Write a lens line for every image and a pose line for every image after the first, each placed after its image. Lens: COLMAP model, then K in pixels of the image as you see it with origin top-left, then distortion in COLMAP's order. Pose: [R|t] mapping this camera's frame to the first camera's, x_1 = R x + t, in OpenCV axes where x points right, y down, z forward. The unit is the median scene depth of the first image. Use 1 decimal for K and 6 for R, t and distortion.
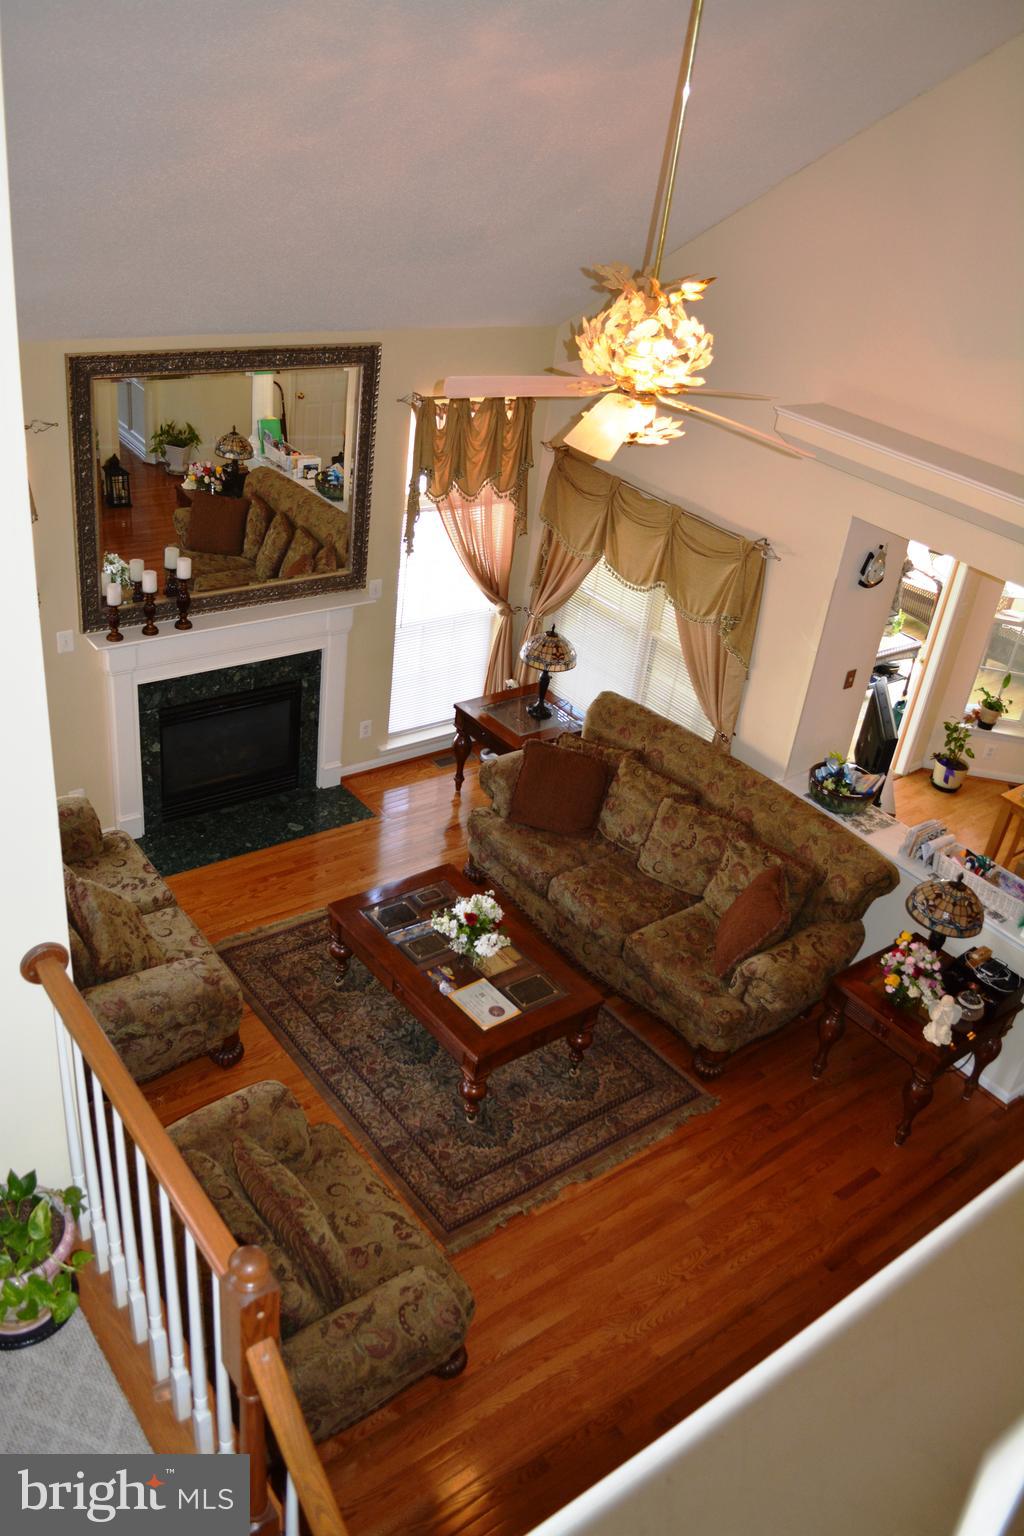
lens RADIAL K [[1213.7, 0, 511.0], [0, 1213.7, 774.3], [0, 0, 1]] dist [-0.083246, 0.021099]
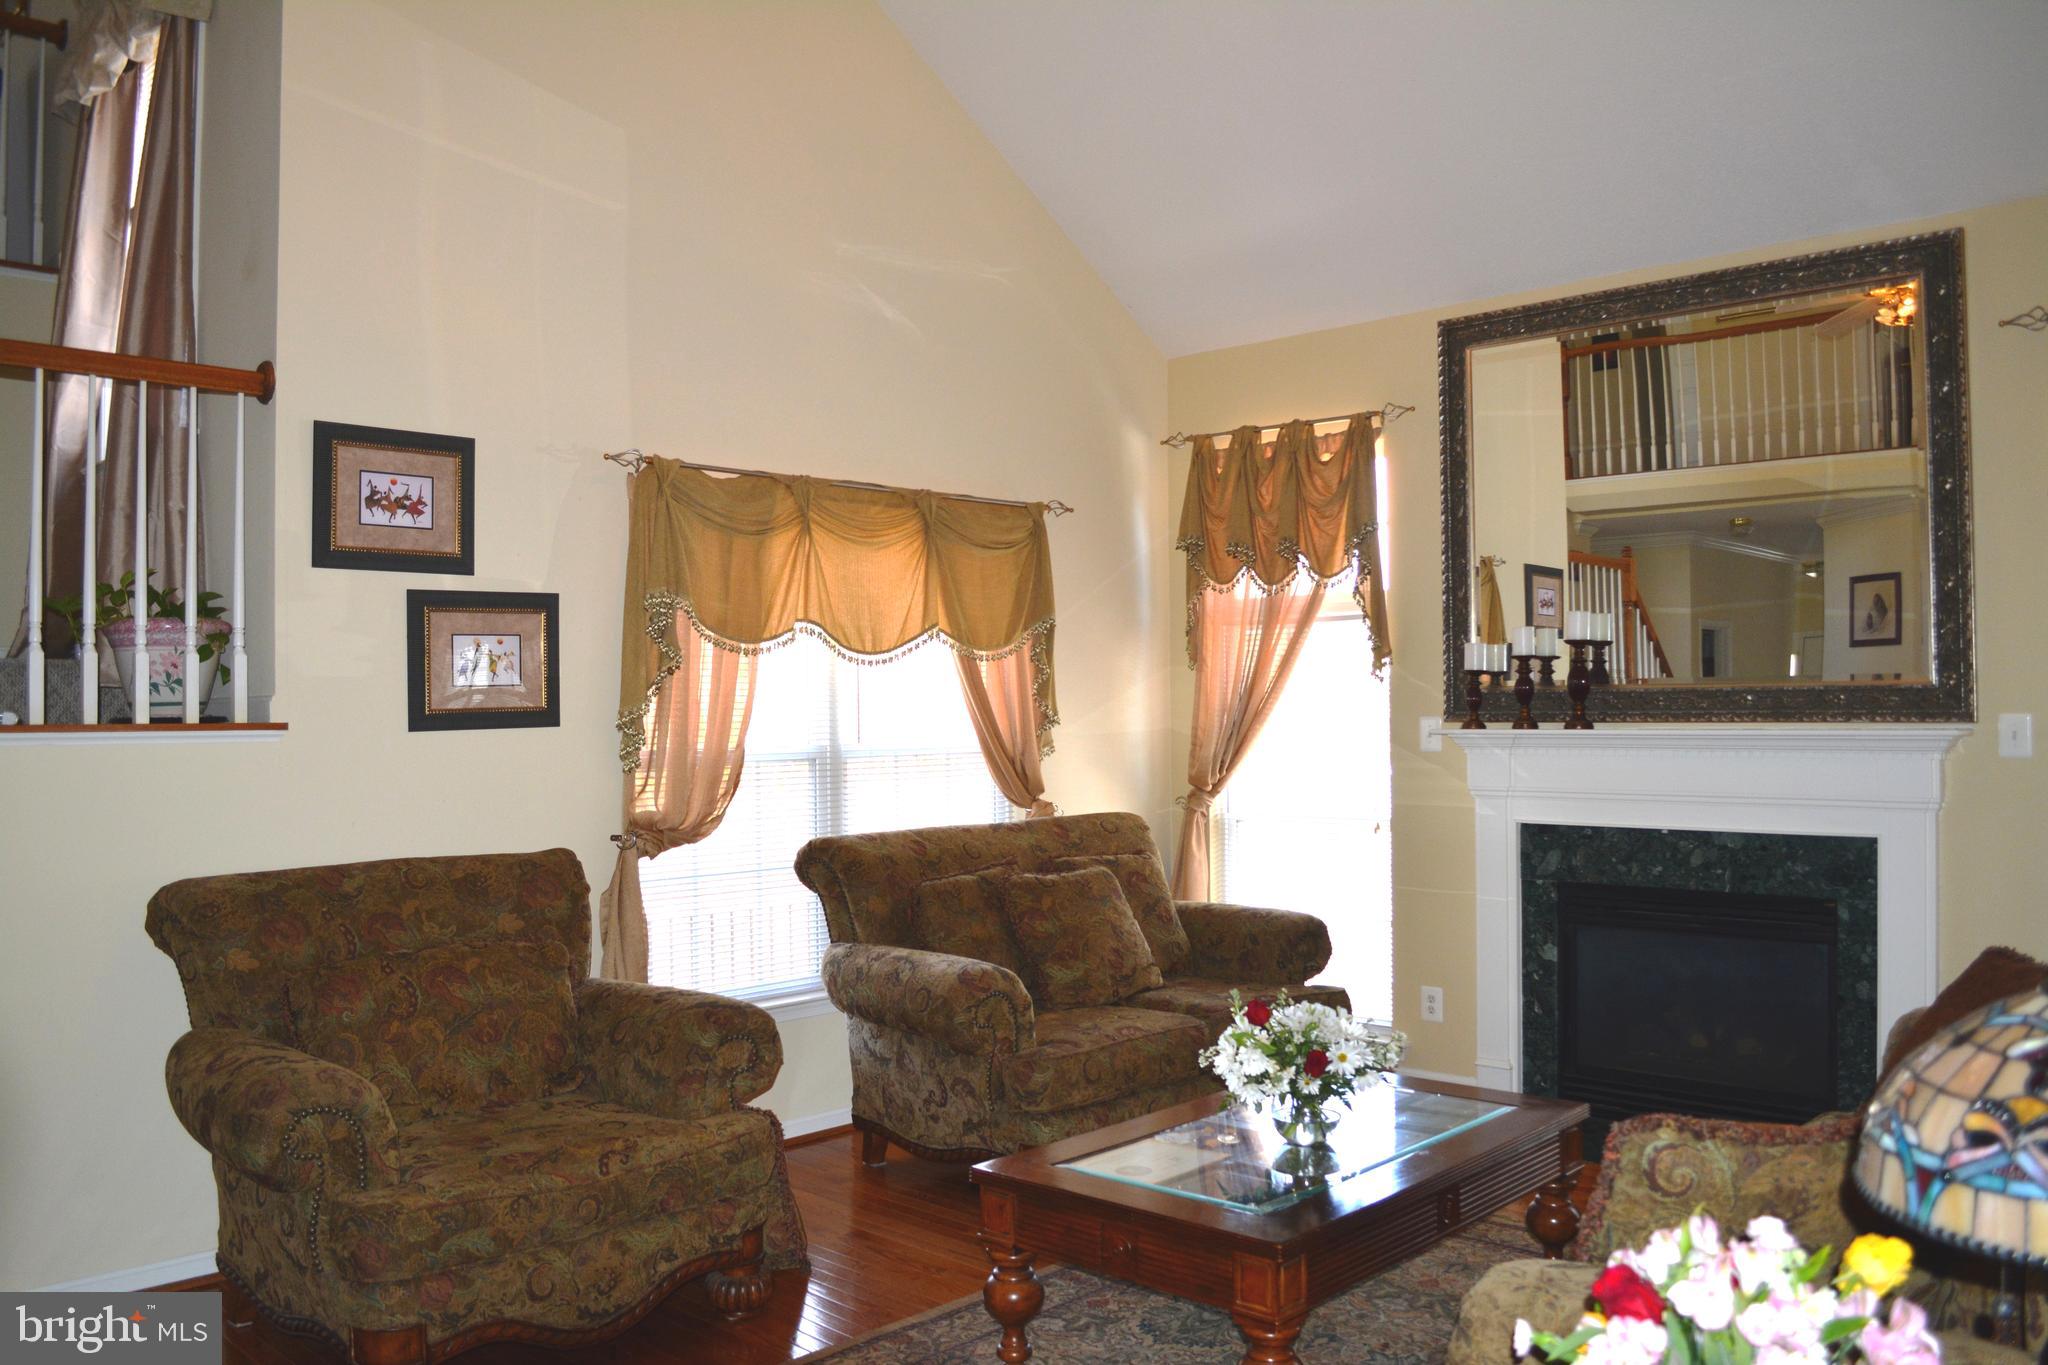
lens RADIAL K [[1618.3, 0, 1042.5], [0, 1618.3, 681.6], [0, 0, 1]] dist [-0.083246, 0.021099]
pose [[0.159507, -0.133182, -0.978172, 0.456182], [-0.475275, 0.858107, -0.194336, 0.135774], [0.865258, 0.495899, 0.073576, 0.661383]]
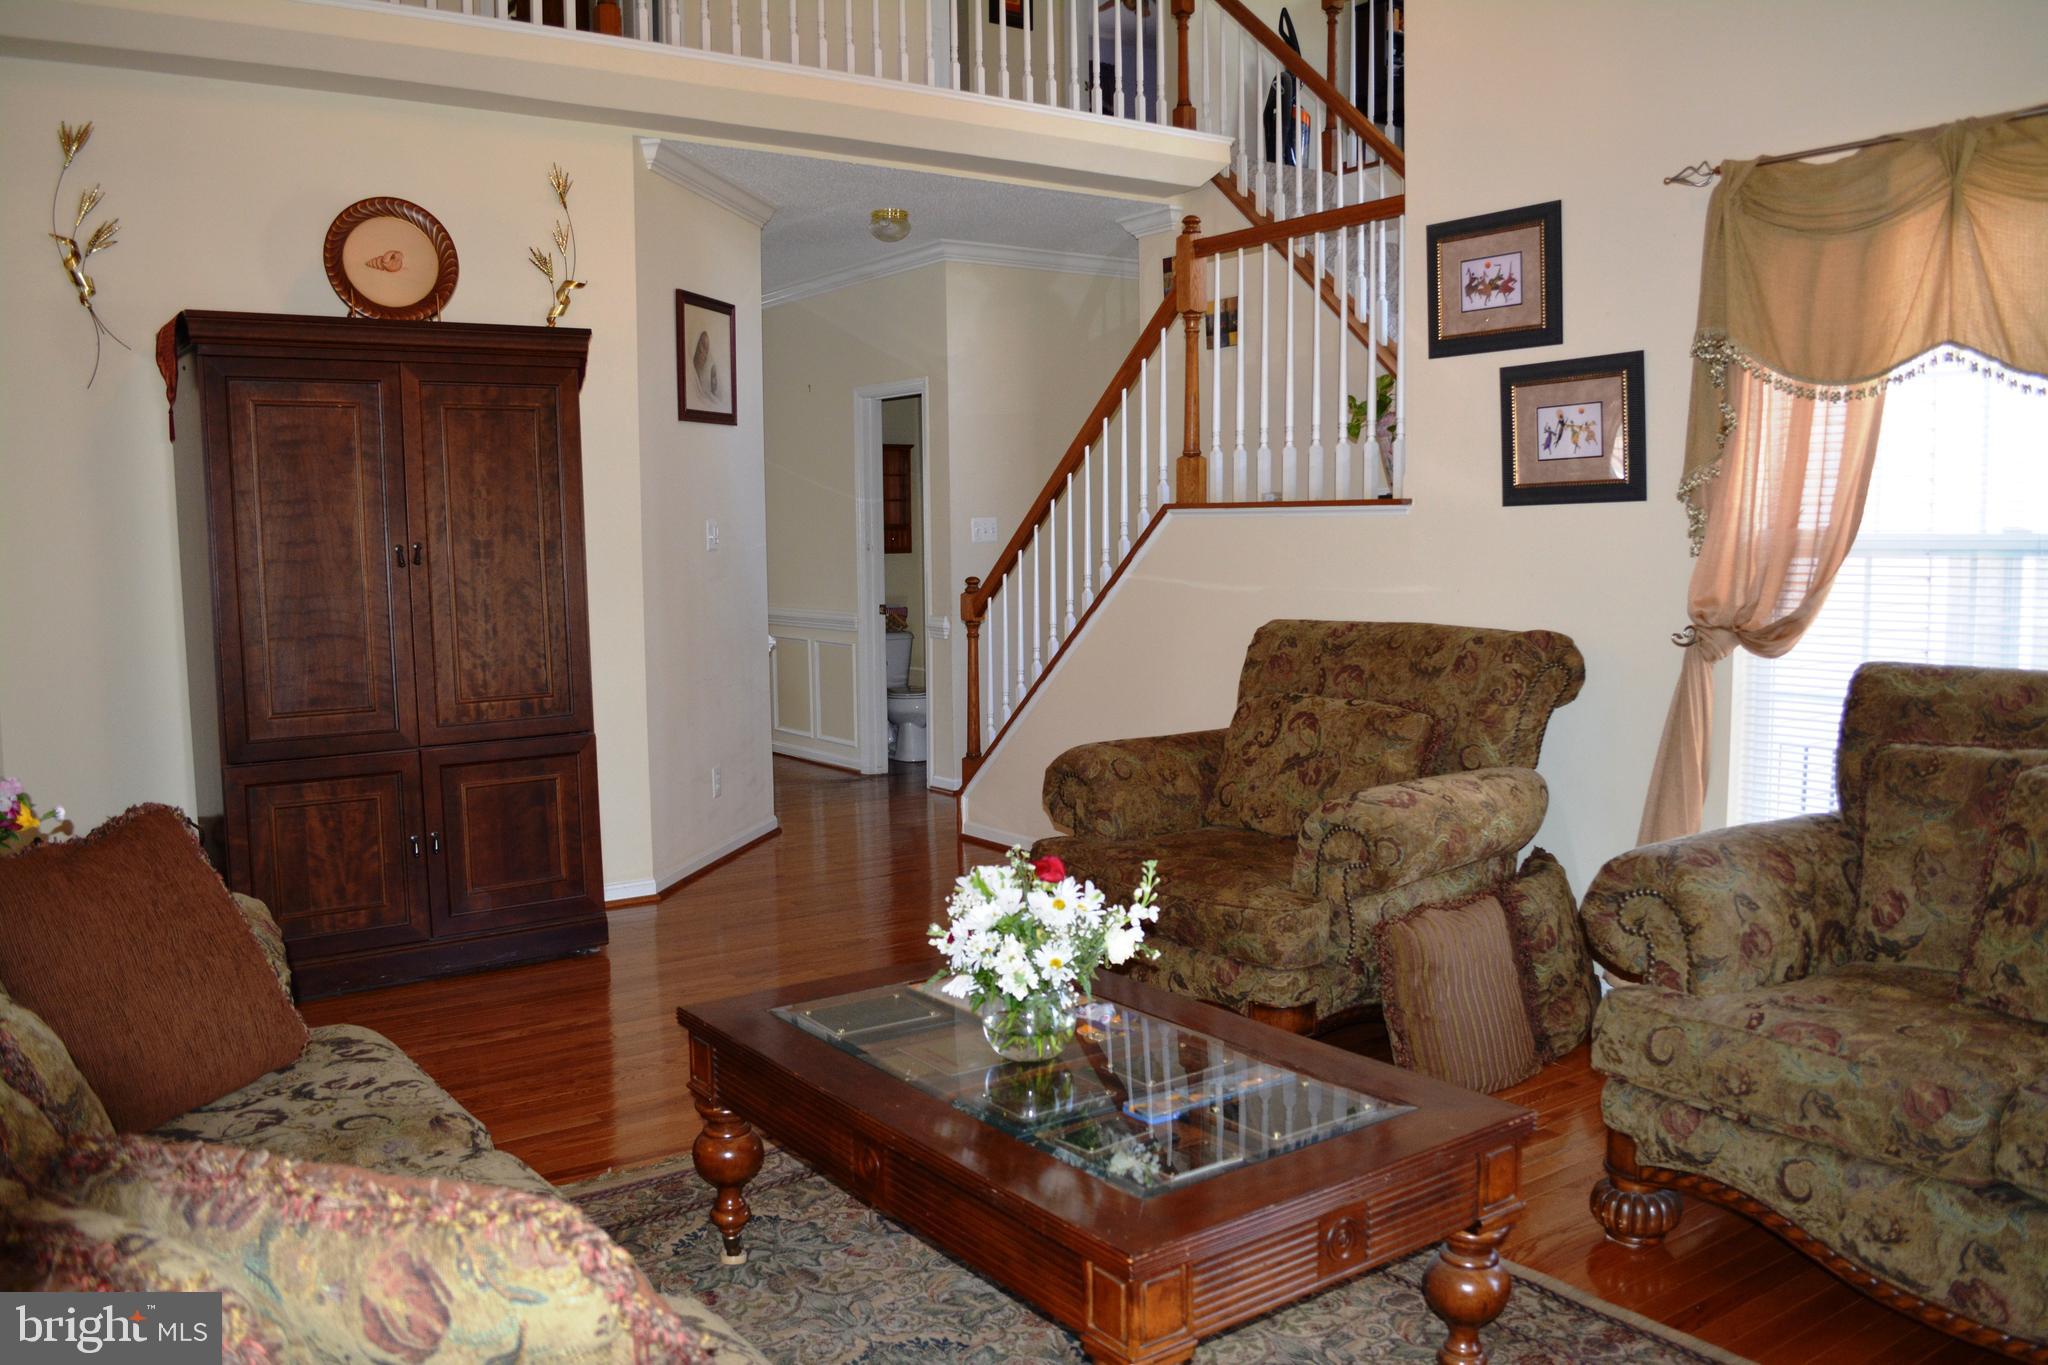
lens RADIAL K [[1618.3, 0, 1020.3], [0, 1618.3, 685.7], [0, 0, 1]] dist [-0.083246, 0.021099]
pose [[-0.994181, -0.104399, 0.026532, -0.025452], [-0.068604, 0.803567, 0.591248, -0.162146], [-0.083046, 0.585988, -0.806053, 1.083187]]
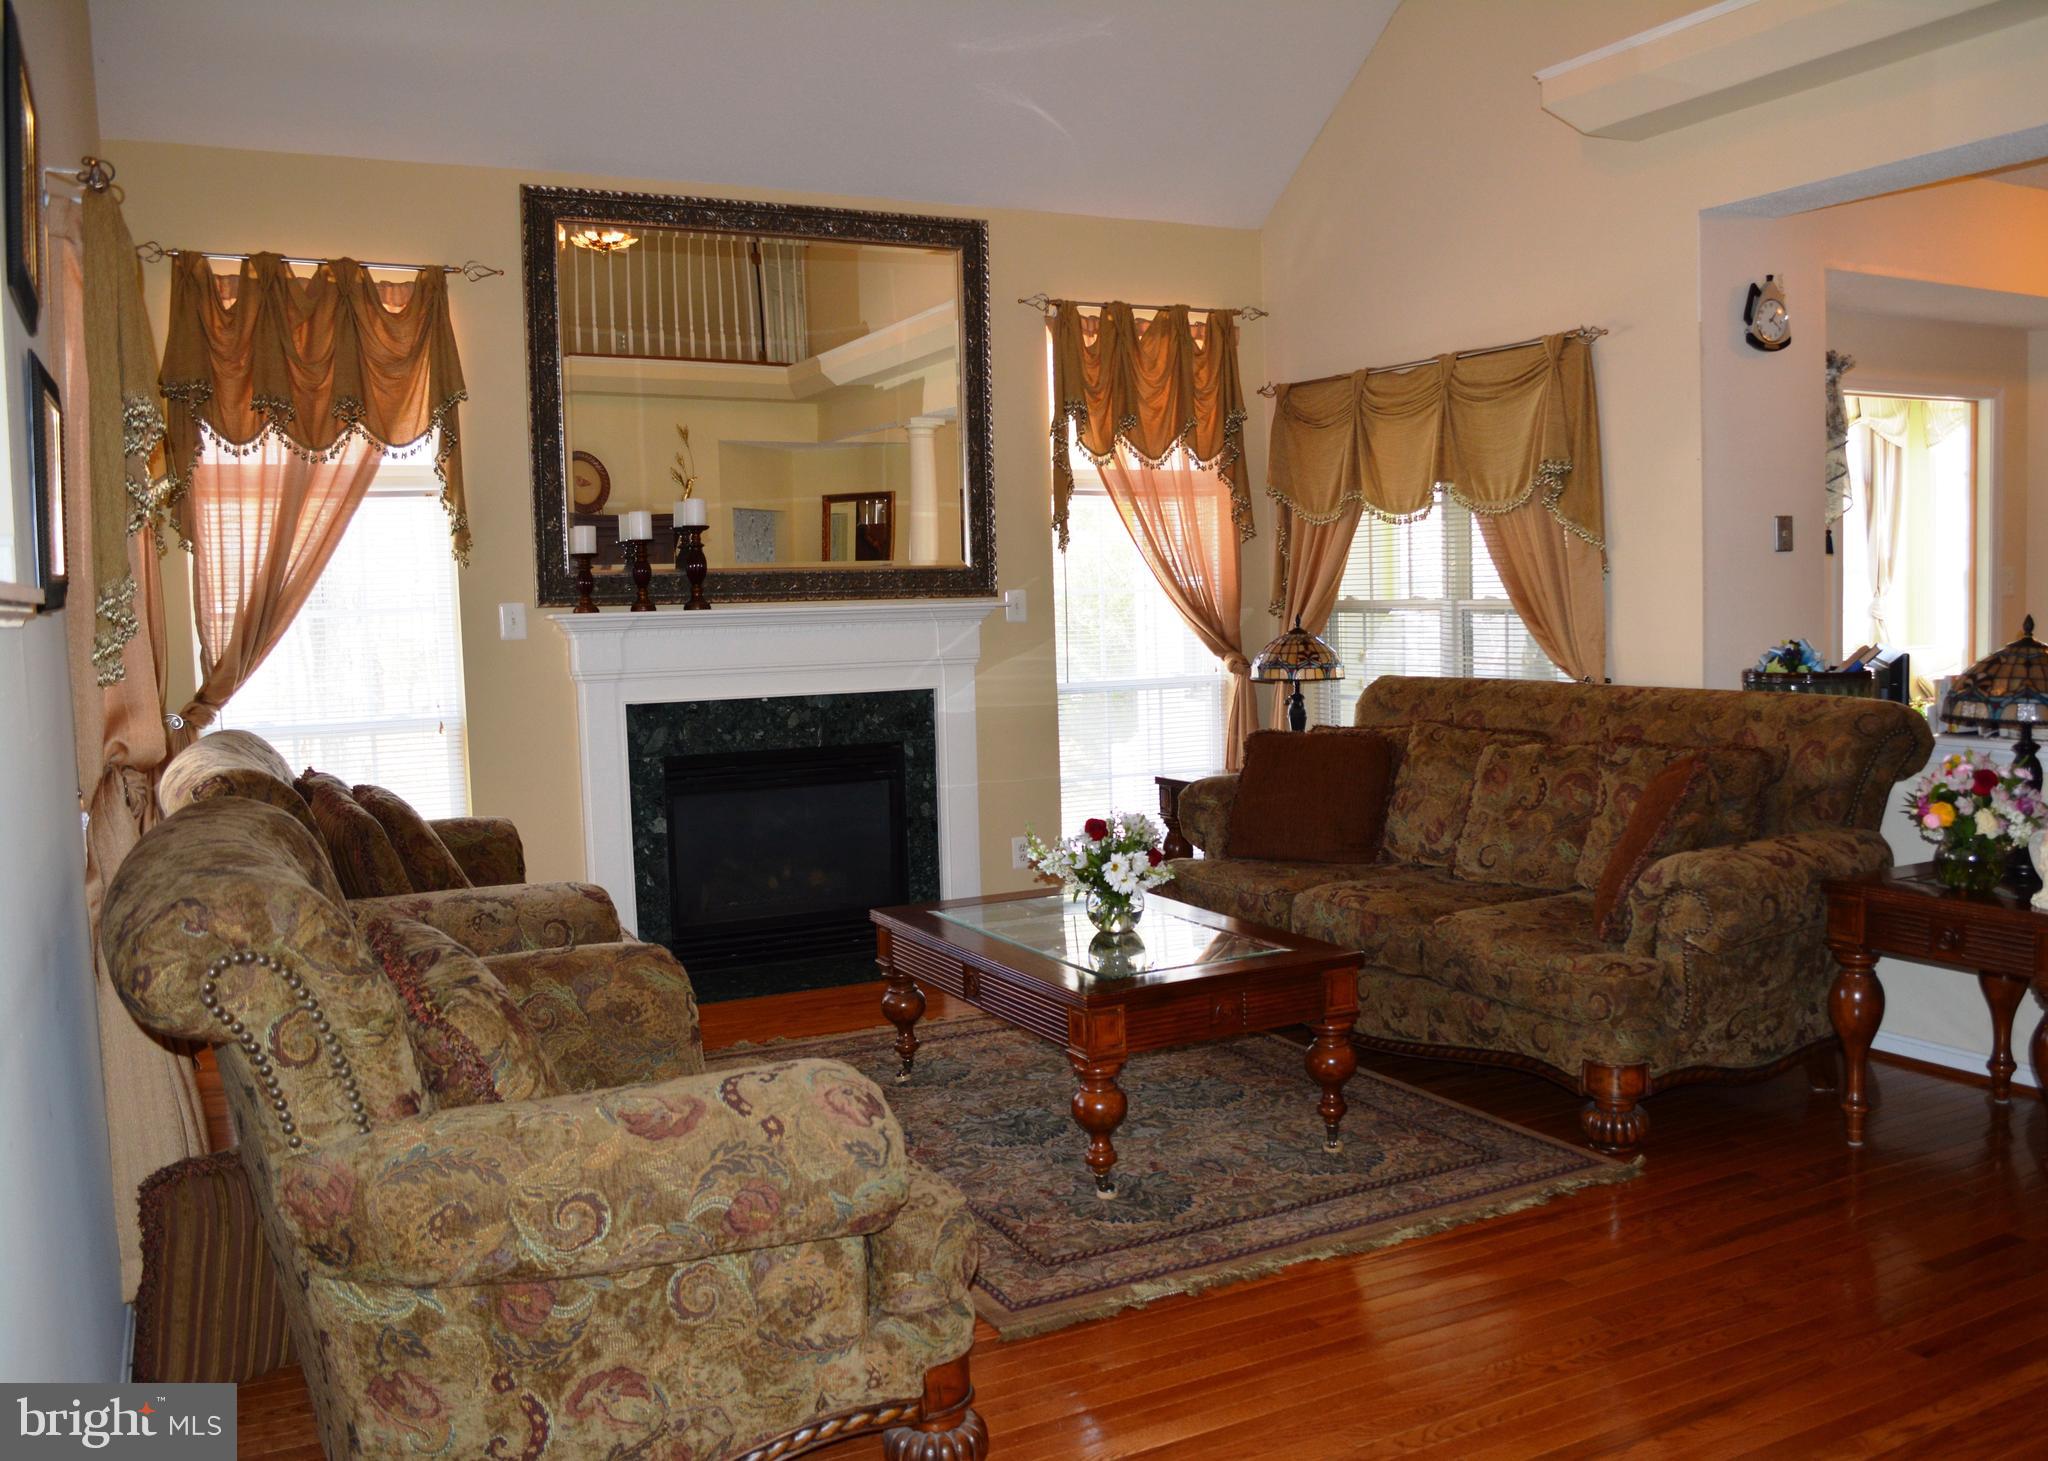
lens RADIAL K [[1730.4, 0, 1112.7], [0, 1730.4, 730.9], [0, 0, 1]] dist [-0.076232, 0.009815]
pose [[0.978586, -0.126968, -0.162013, 0.083841], [0.042025, 0.893753, -0.446586, 0.340809], [0.201502, 0.430214, 0.879950, 0.246587]]
